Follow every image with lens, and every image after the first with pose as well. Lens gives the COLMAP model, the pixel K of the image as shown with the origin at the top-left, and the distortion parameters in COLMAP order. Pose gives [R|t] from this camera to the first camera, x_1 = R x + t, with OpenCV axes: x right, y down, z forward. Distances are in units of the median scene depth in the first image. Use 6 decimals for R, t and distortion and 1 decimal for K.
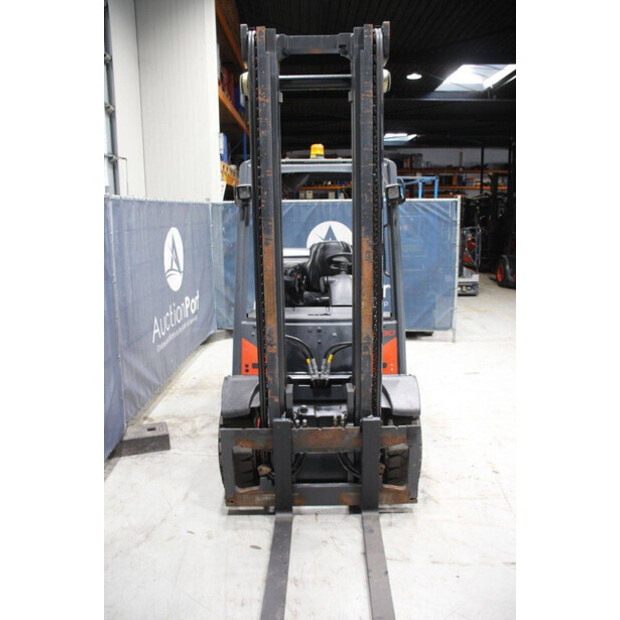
lens RADIAL K [[519.2, 0, 311.2], [0, 519.2, 309.8], [0, 0, 1]] dist [-0.158003, 0.132249]
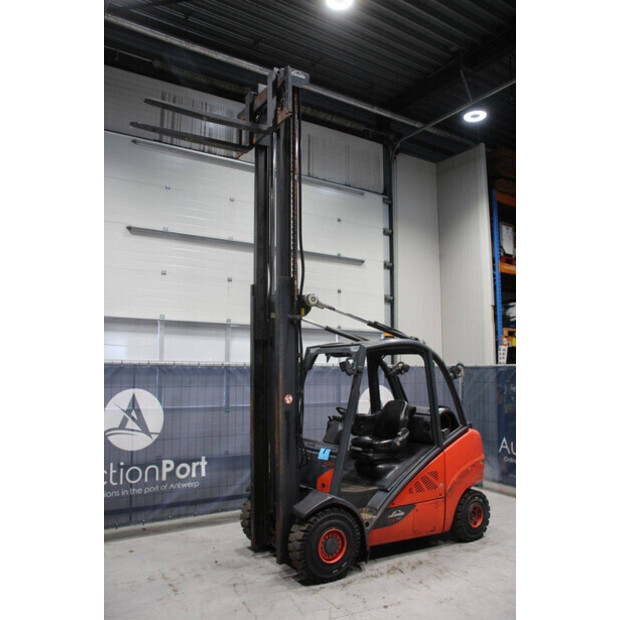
lens RADIAL K [[519.2, 0, 308.4], [0, 519.2, 310.3], [0, 0, 1]] dist [-0.158003, 0.132249]
pose [[0.536831, -0.081787, -0.839716, 1.474743], [-0.171181, 0.964030, -0.203331, -0.070612], [0.826141, 0.252898, 0.503521, 0.147537]]
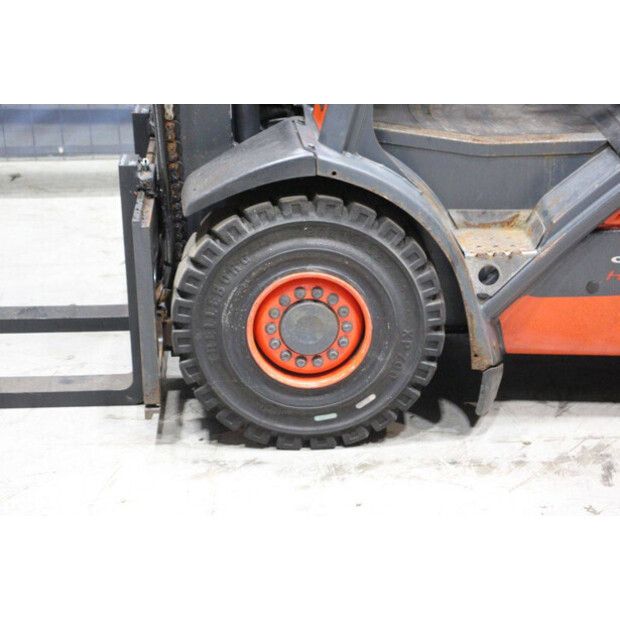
lens RADIAL K [[1461.5, 0, 312.8], [0, 1461.5, 306.4], [0, 0, 1]] dist [0.337151, 0.000000]
pose [[0.058127, 0.385007, -0.921081, 1.267142], [-0.184832, 0.910840, 0.369062, -0.157591], [0.981050, 0.148793, 0.124106, 0.974696]]
